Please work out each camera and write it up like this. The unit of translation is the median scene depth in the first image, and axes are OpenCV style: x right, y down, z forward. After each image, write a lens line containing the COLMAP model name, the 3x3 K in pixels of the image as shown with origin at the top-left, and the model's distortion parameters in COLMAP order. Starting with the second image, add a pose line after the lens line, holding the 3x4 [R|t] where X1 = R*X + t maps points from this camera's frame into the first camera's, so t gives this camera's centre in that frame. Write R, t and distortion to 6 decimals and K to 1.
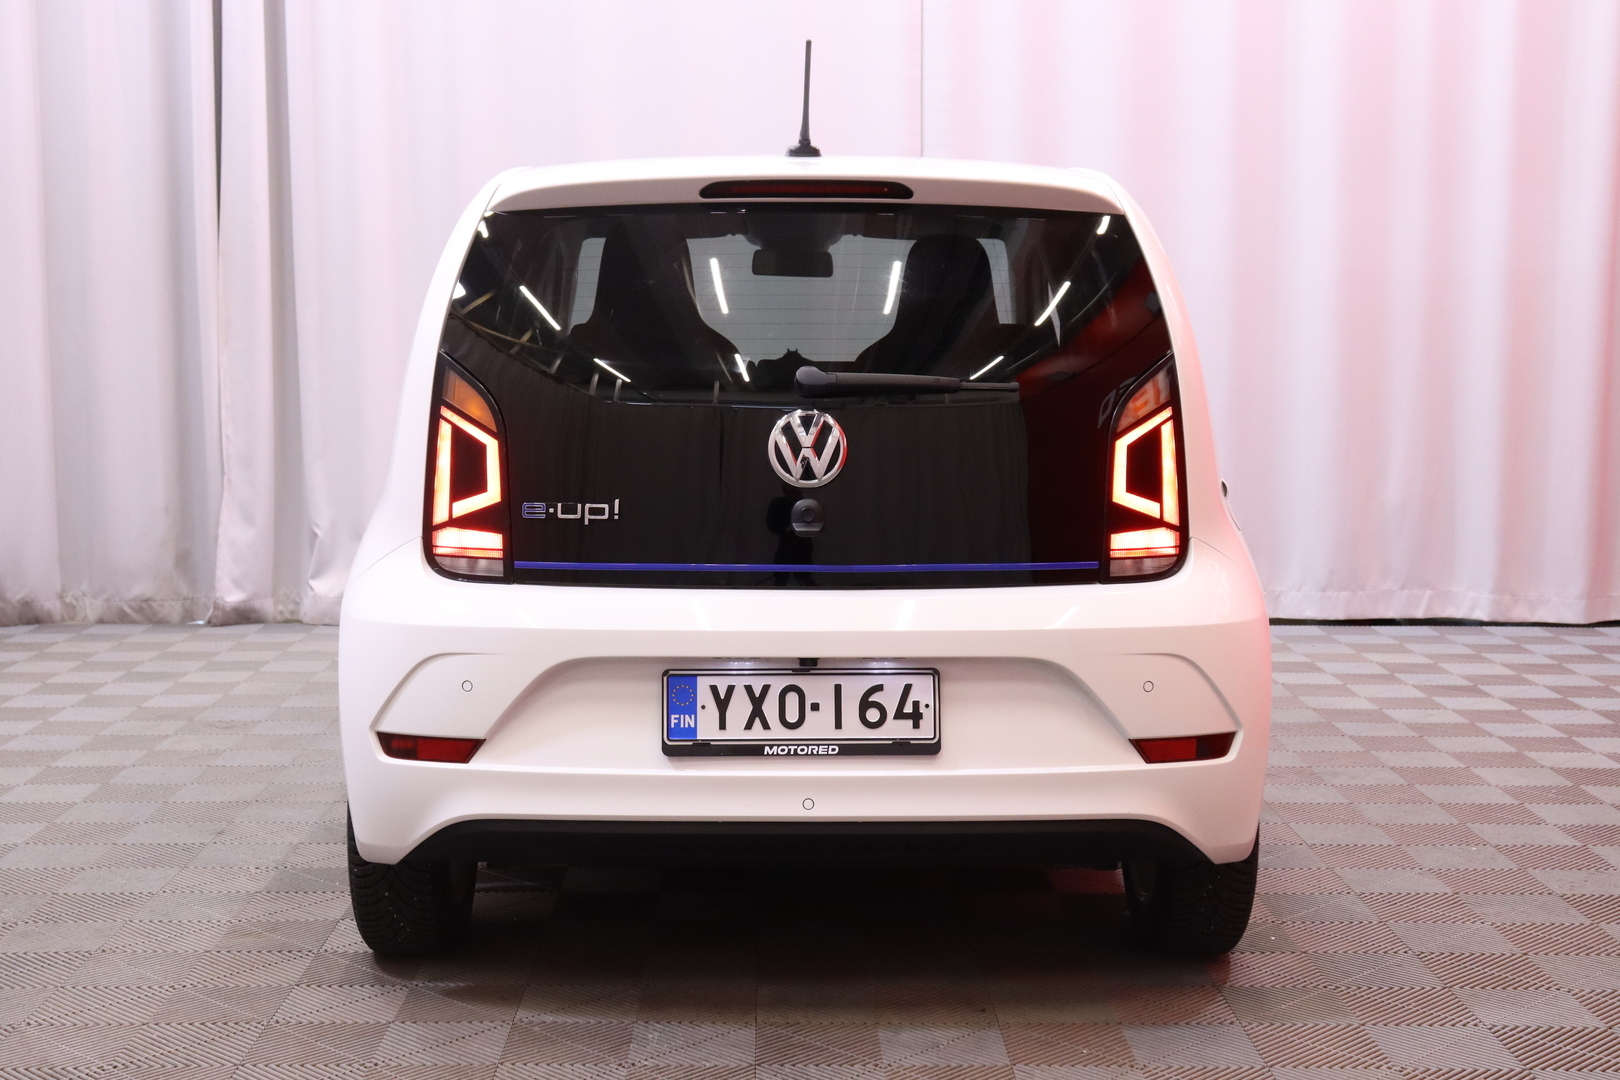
lens RADIAL K [[2201.0, 0, 811.7], [0, 2201.0, 539.4], [0, 0, 1]] dist [0.028063, 0.000000]
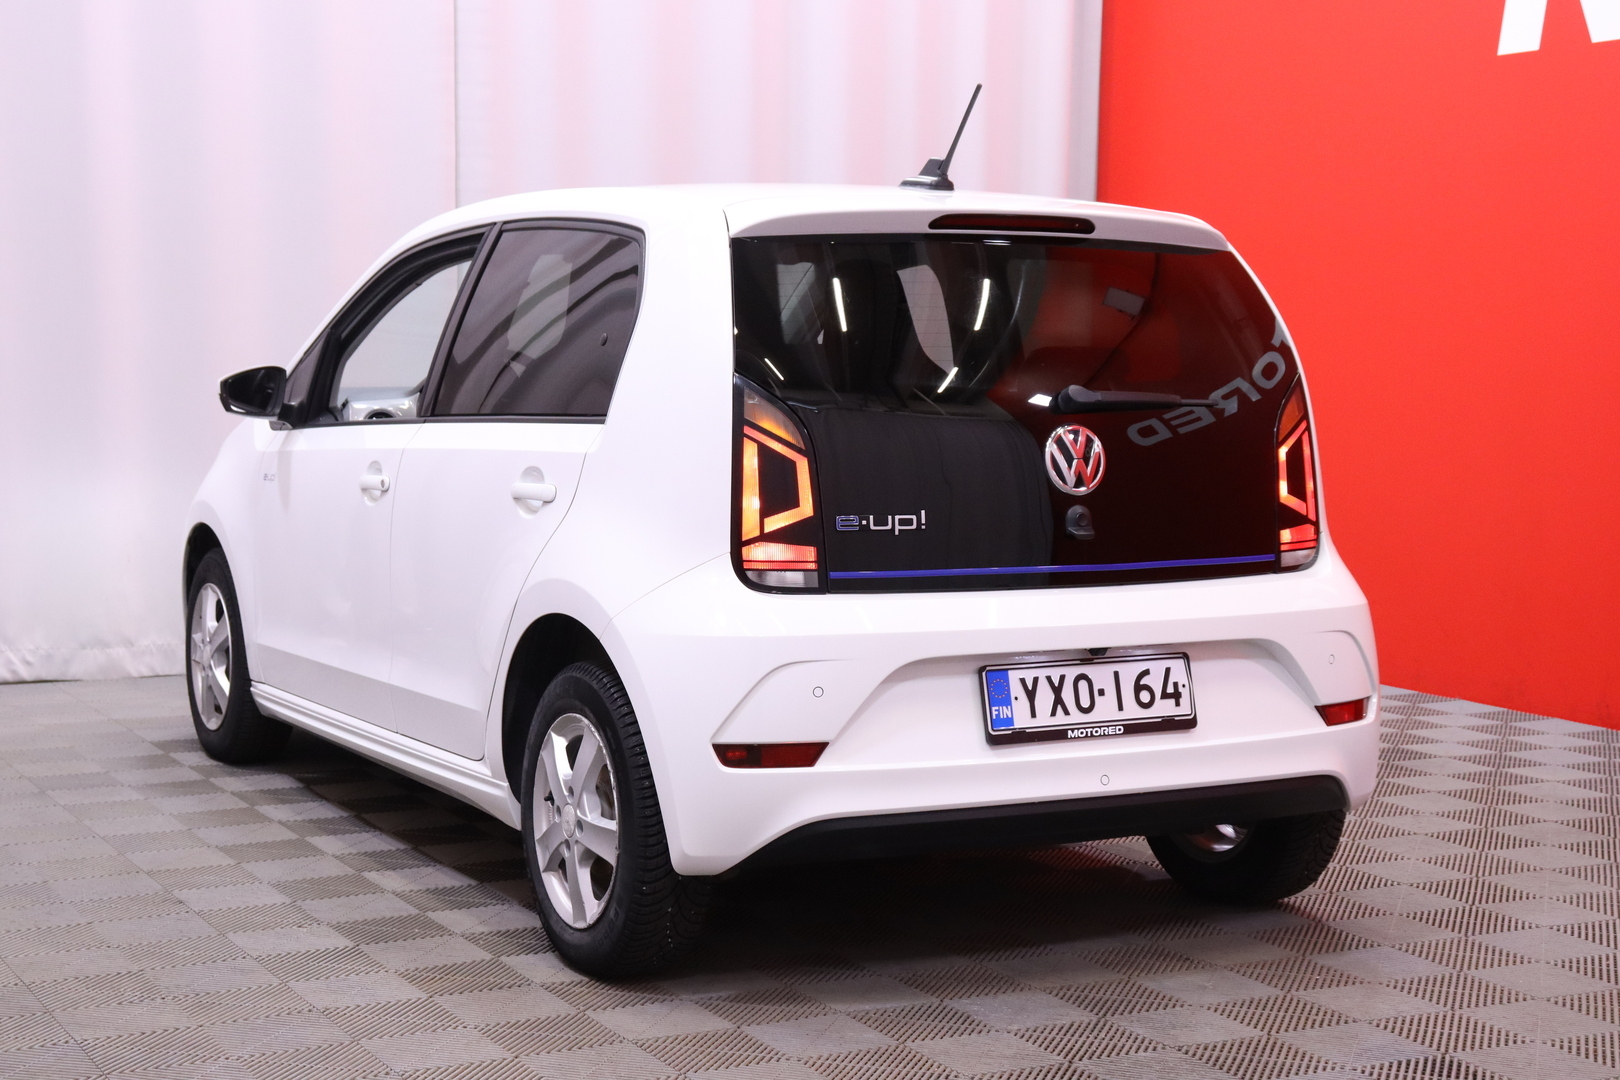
lens RADIAL K [[2493.7, 0, 799.6], [0, 2493.7, 538.7], [0, 0, 1]] dist [0.038052, 0.000000]
pose [[0.893673, -0.031011, 0.447645, -0.684530], [0.038471, 0.999231, -0.007579, 0.002529], [-0.447066, 0.023995, 0.894179, -0.056272]]
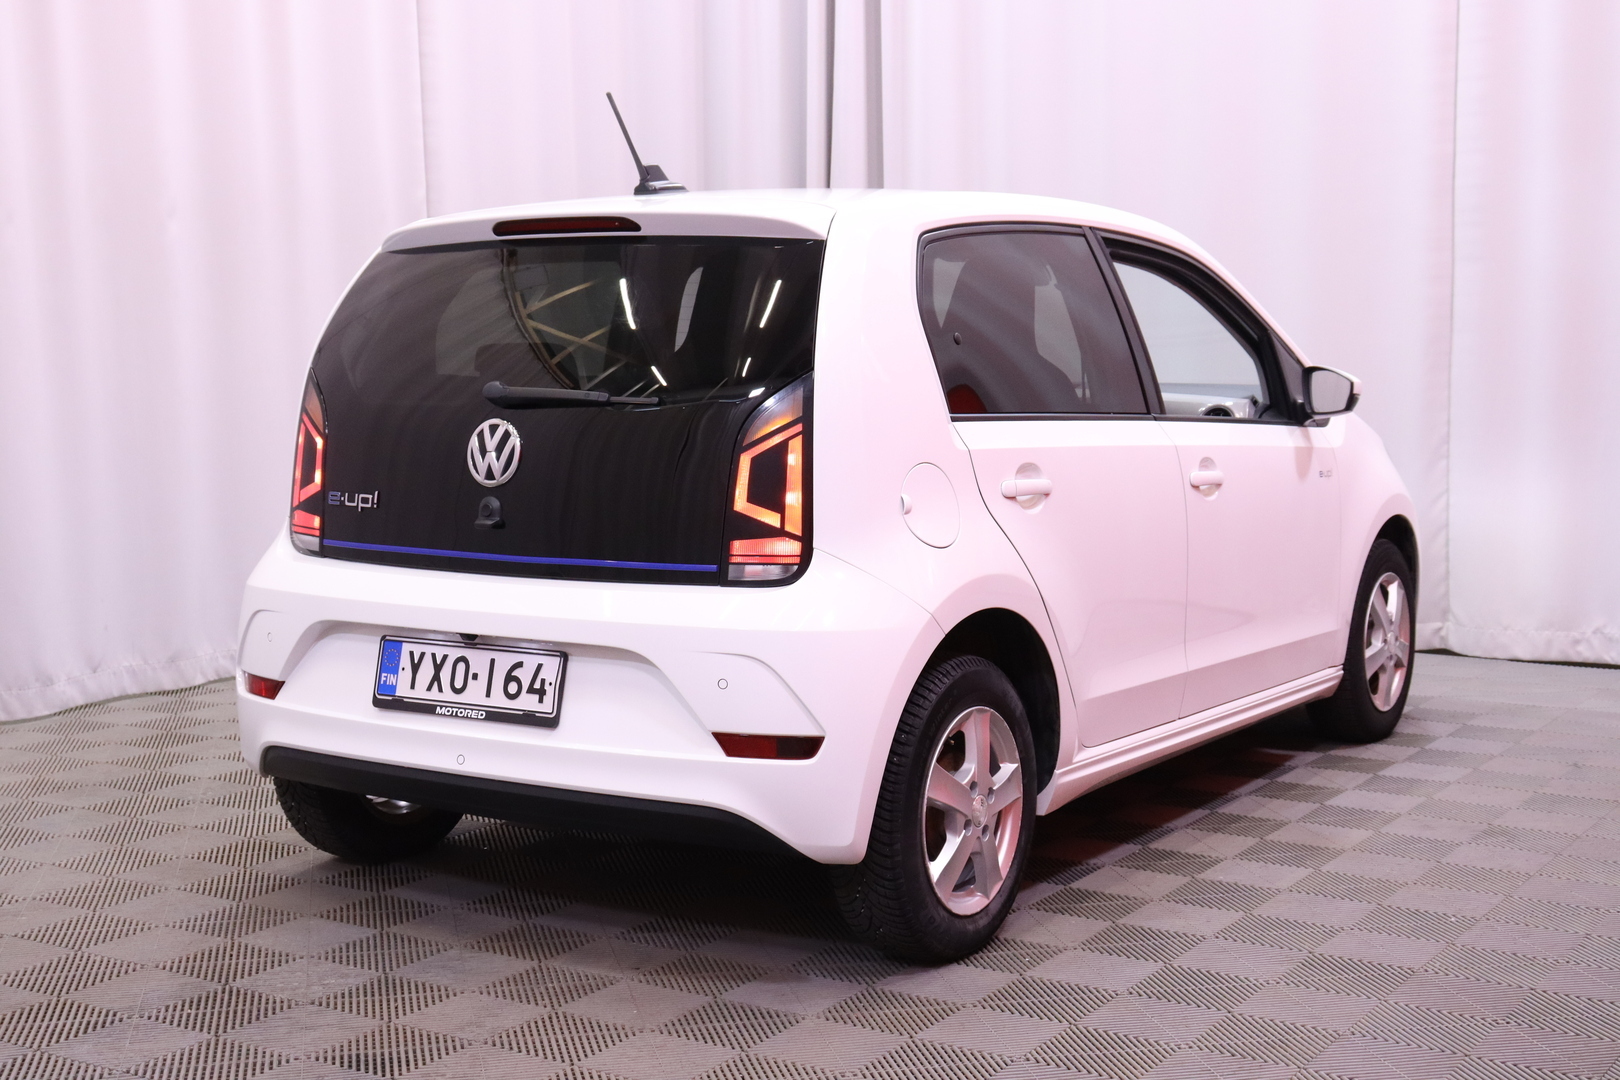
lens RADIAL K [[2201.0, 0, 793.8], [0, 2201.0, 545.2], [0, 0, 1]] dist [0.028063, 0.000000]
pose [[0.826717, 0.048171, -0.560552, 0.771971], [-0.051553, 0.998622, 0.009784, -0.012205], [0.560251, 0.020809, 0.828061, 0.135328]]
